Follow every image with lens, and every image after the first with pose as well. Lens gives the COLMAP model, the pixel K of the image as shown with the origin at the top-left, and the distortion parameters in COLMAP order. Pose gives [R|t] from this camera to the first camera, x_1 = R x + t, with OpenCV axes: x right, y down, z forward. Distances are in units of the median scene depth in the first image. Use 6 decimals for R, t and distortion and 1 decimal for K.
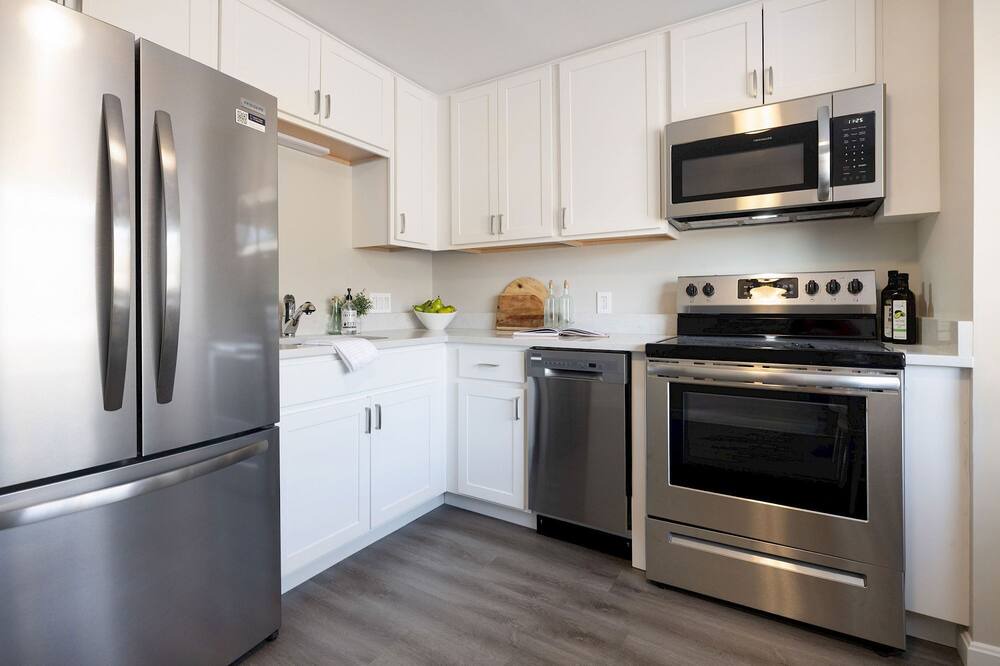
lens RADIAL K [[479.5, 0, 491.7], [0, 479.5, 304.4], [0, 0, 1]] dist [-0.004644, 0.000138]
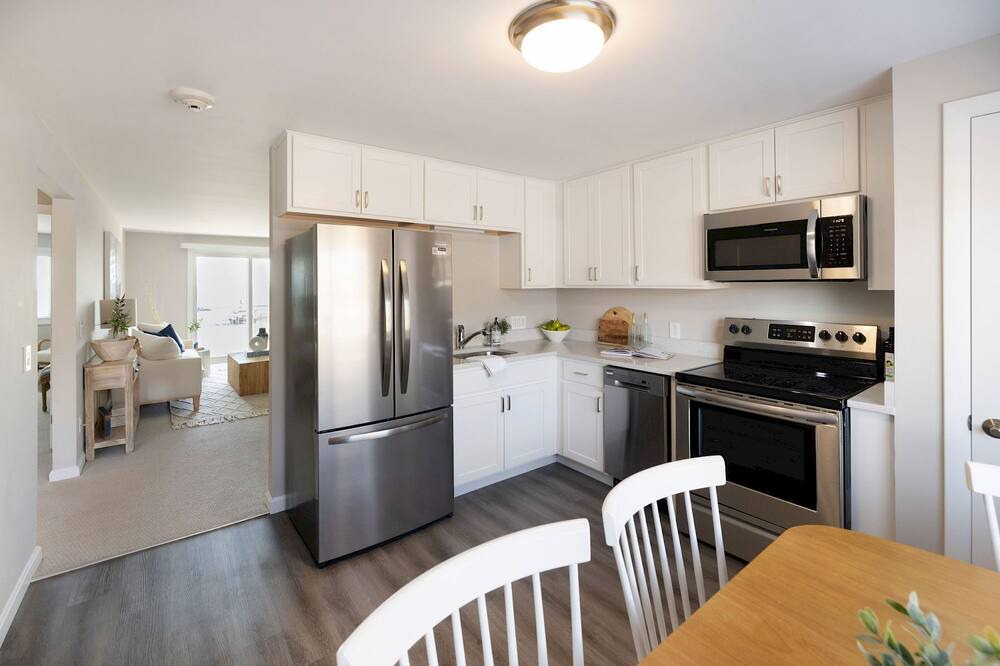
lens RADIAL K [[431.9, 0, 488.0], [0, 431.9, 285.0], [0, 0, 1]] dist [0.002132, 0.000203]
pose [[0.934792, -0.001841, -0.355190, 0.228395], [0.002728, 0.999994, 0.001995, -0.176441], [0.355185, -0.002834, 0.934792, -0.426311]]
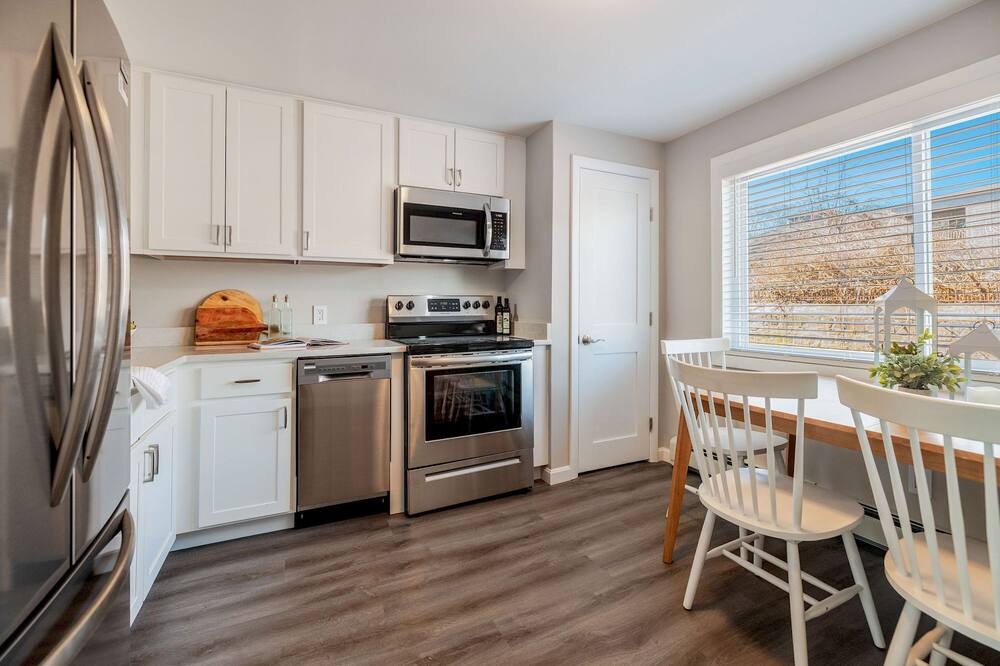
lens RADIAL K [[428.3, 0, 501.0], [0, 428.3, 305.3], [0, 0, 1]] dist [-0.002670, -0.000219]
pose [[0.533122, 0.002867, 0.846033, -0.534372], [0.002702, 0.999983, -0.005091, -0.026511], [-0.846034, 0.005000, 0.533106, 0.098122]]
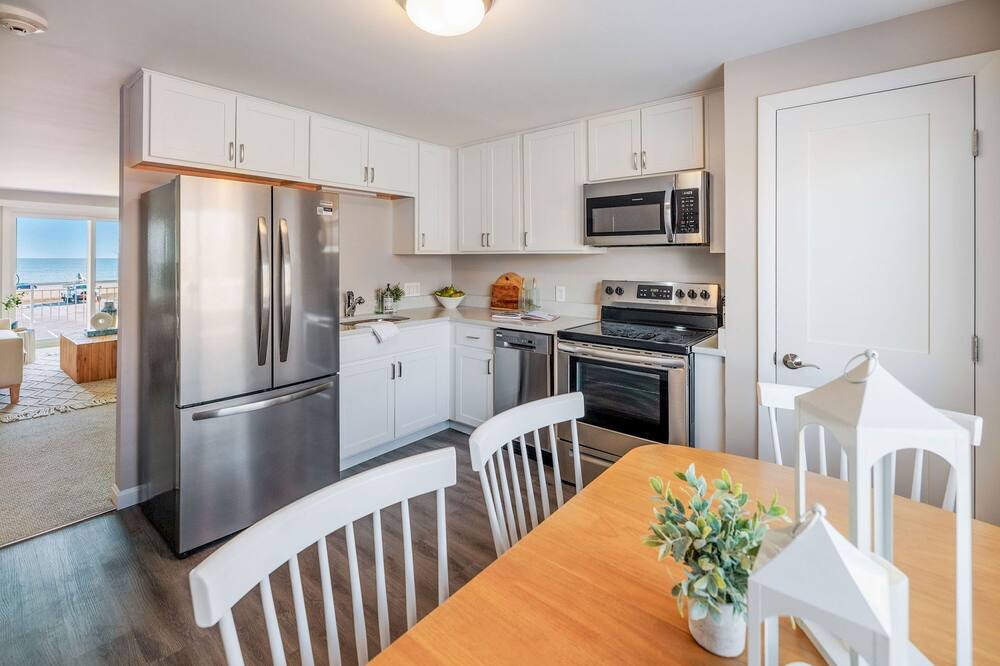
lens RADIAL K [[447.1, 0, 487.1], [0, 447.1, 255.8], [0, 0, 1]] dist [-0.000307, -0.000227]
pose [[0.989776, 0.001894, -0.142617, 0.271433], [-0.002343, 0.999993, -0.002975, -0.146720], [0.142610, 0.003279, 0.989774, -0.462558]]
